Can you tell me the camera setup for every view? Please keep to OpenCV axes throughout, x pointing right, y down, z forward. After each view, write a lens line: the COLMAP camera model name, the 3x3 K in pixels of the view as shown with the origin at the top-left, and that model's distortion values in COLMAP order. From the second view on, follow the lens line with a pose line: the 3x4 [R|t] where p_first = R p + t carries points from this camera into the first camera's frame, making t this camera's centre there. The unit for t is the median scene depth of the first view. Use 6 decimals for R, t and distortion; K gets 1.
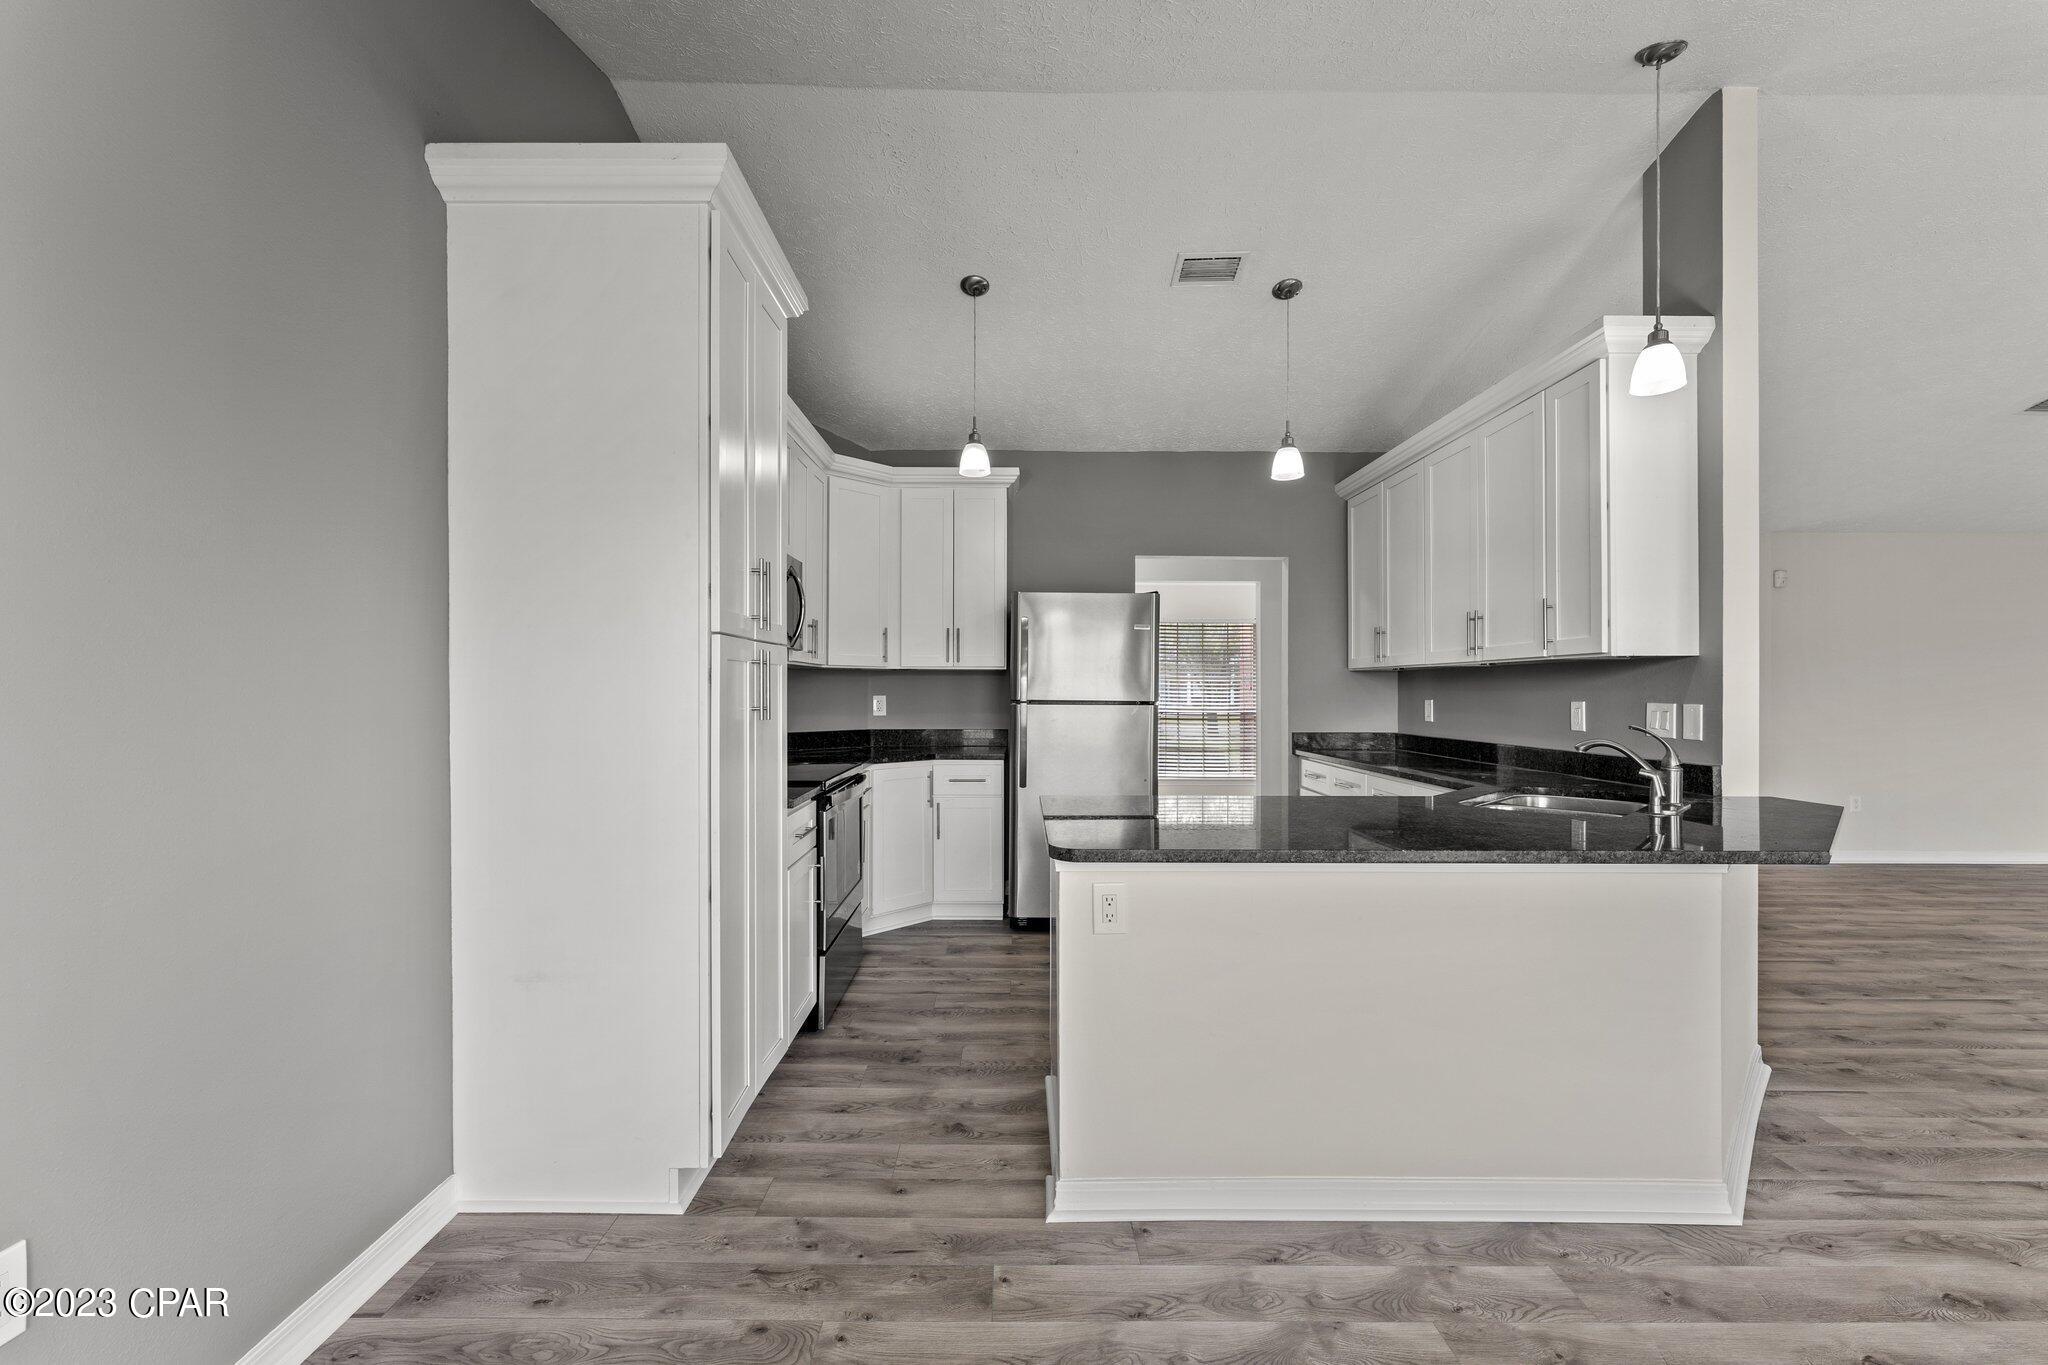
lens RADIAL K [[823.0, 0, 1012.8], [0, 823.0, 688.4], [0, 0, 1]] dist [0.000599, -0.000081]
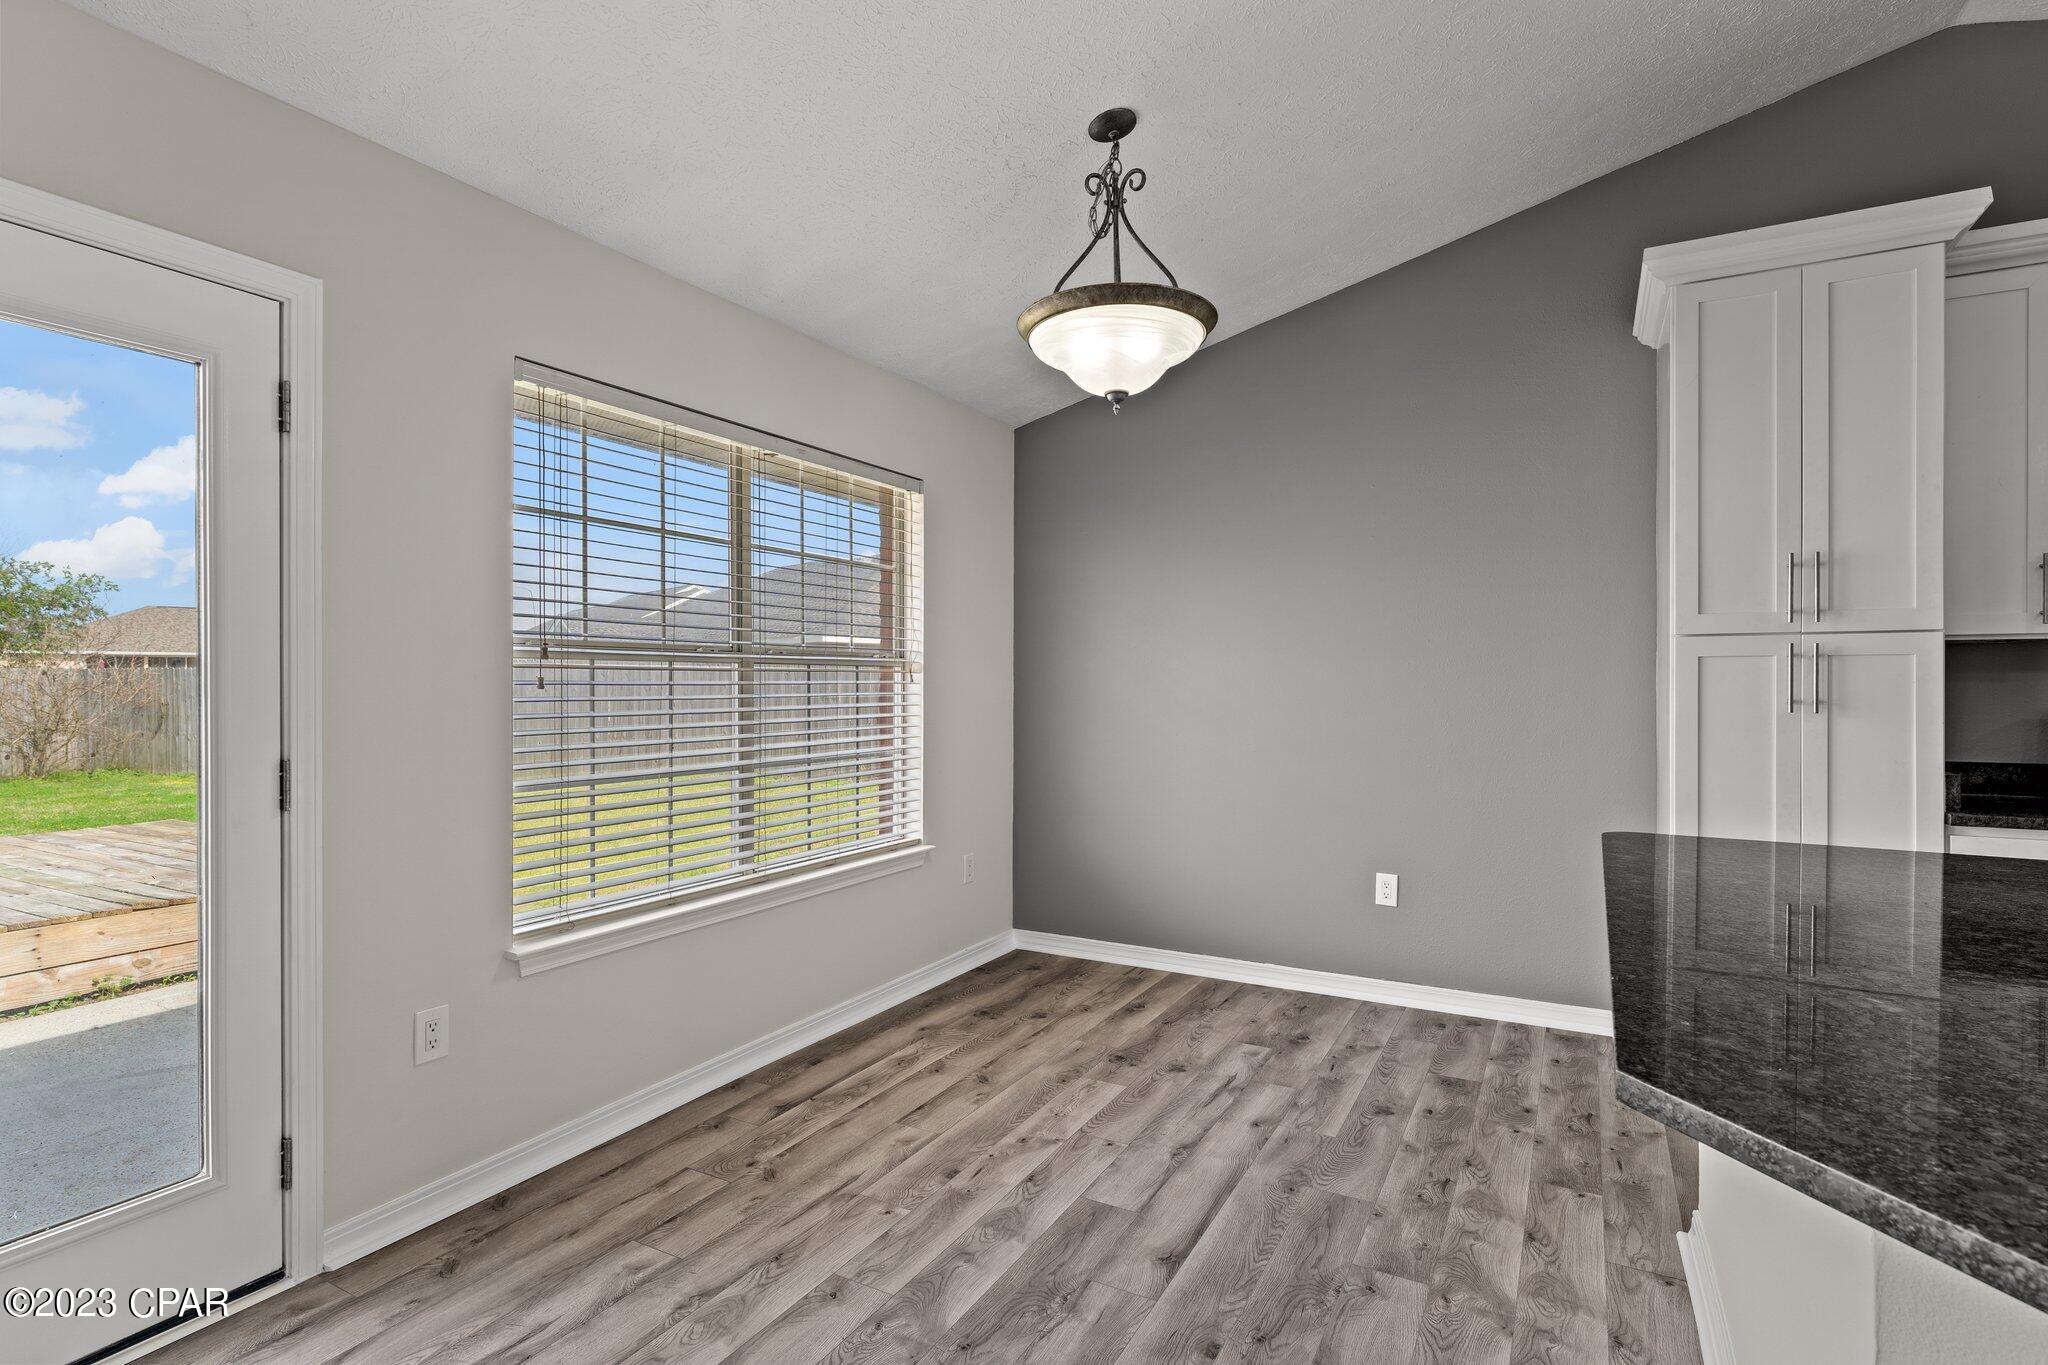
lens RADIAL K [[1013.9, 0, 1024.0], [0, 1013.9, 682.5], [0, 0, 1]] dist [-0.001385, -0.000089]
pose [[-0.486078, -0.004078, -0.873906, 1.496723], [-0.001216, 0.999991, -0.003990, 0.009341], [0.873915, -0.000877, -0.486079, 0.940061]]
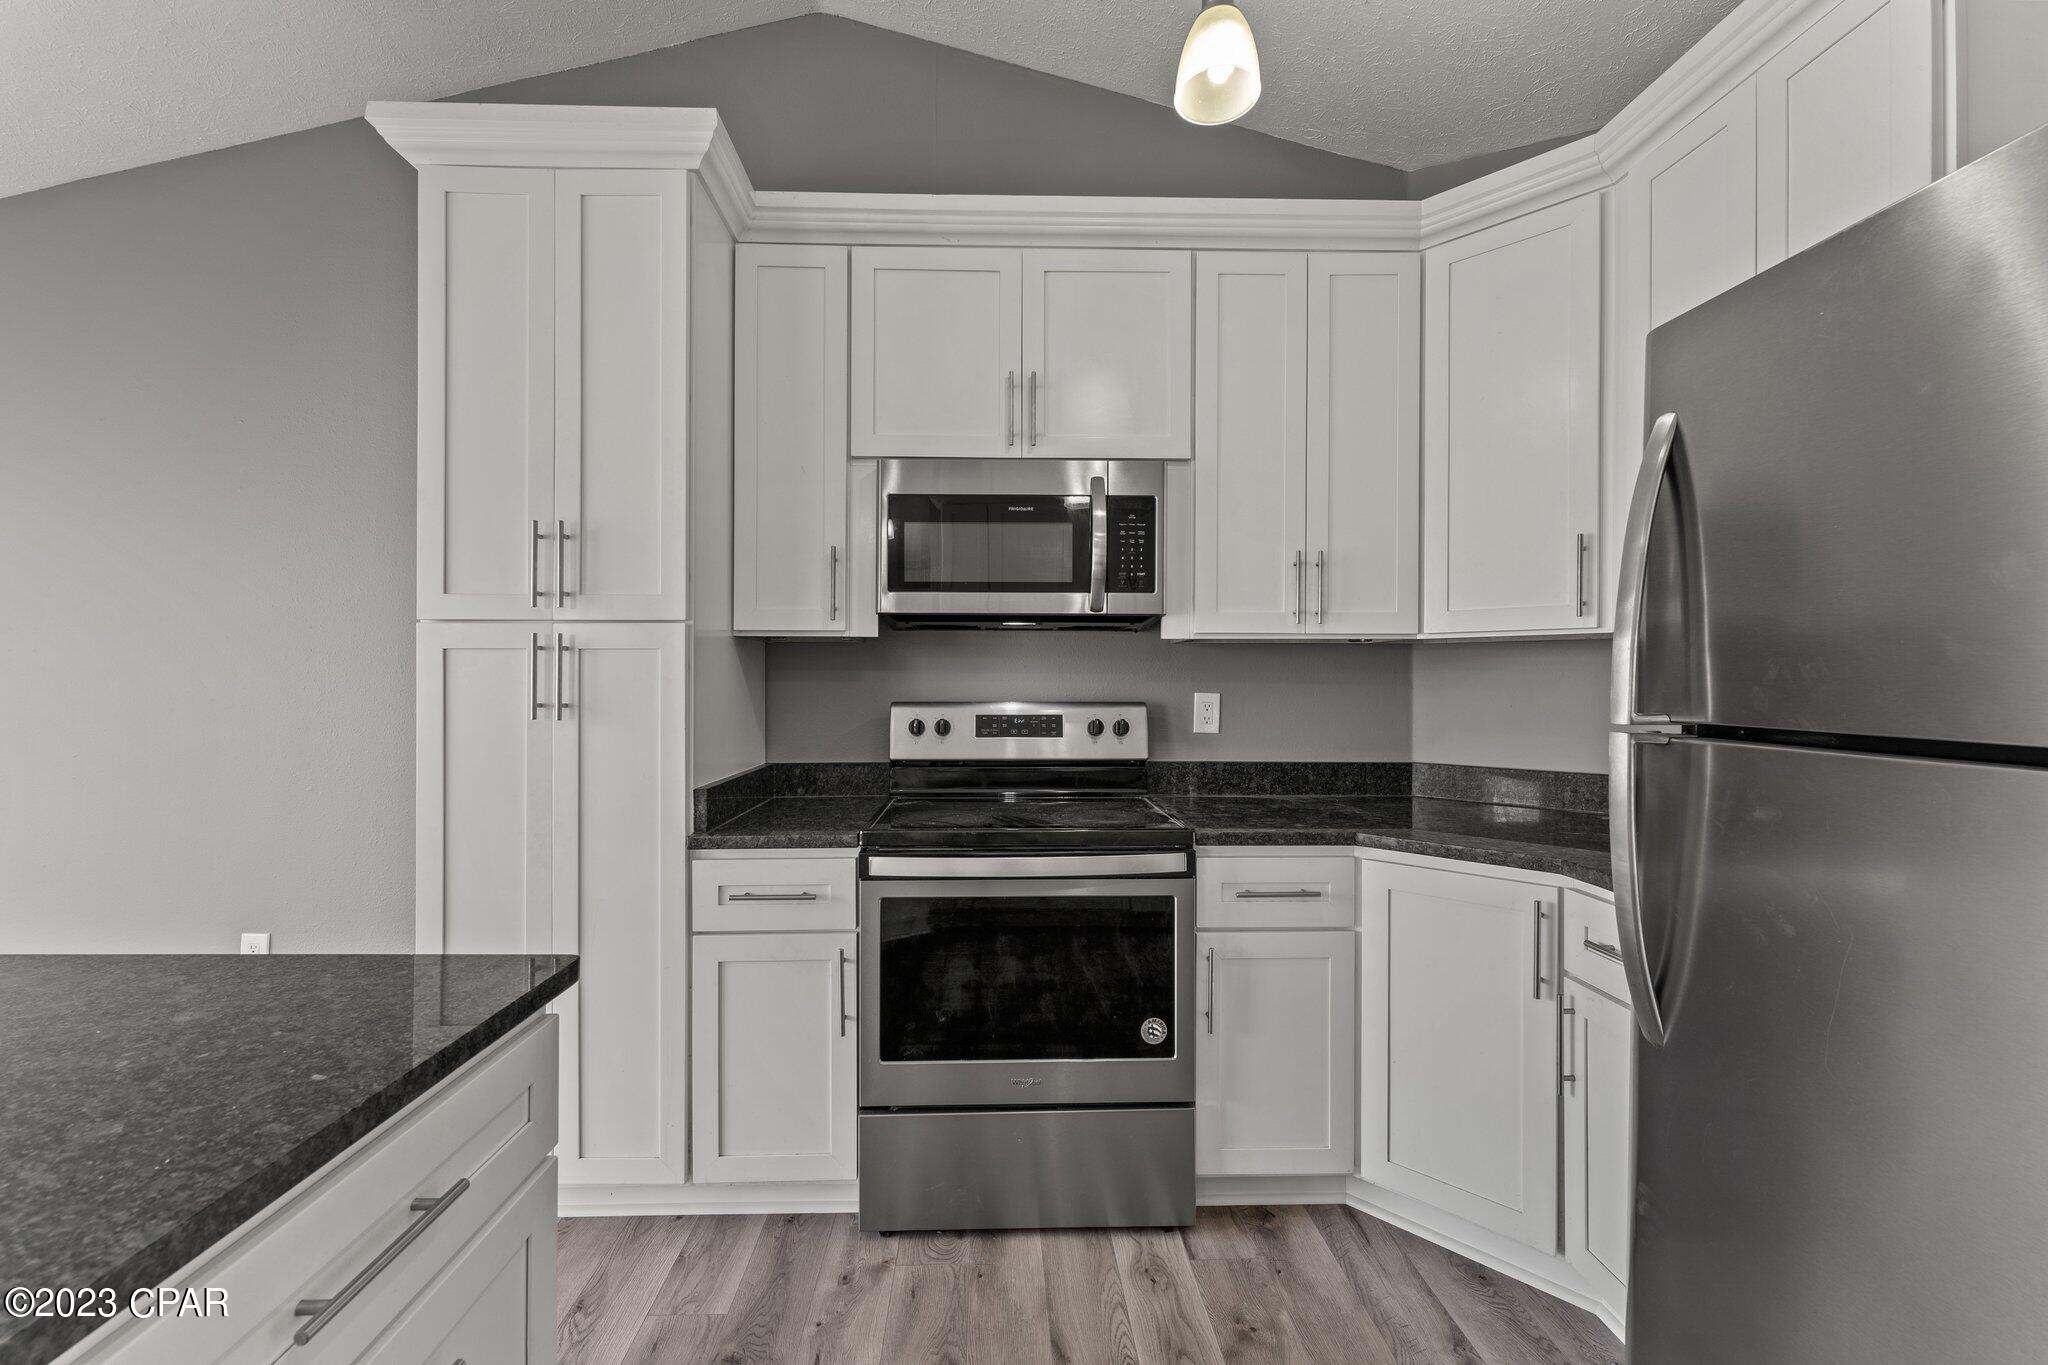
lens RADIAL K [[813.7, 0, 1016.6], [0, 813.7, 679.9], [0, 0, 1]] dist [-0.000192, -0.000016]
pose [[0.029050, -0.006216, -0.999559, 0.616851], [0.000423, 0.999981, -0.006207, 0.006118], [0.999578, -0.000243, 0.029052, 1.755477]]
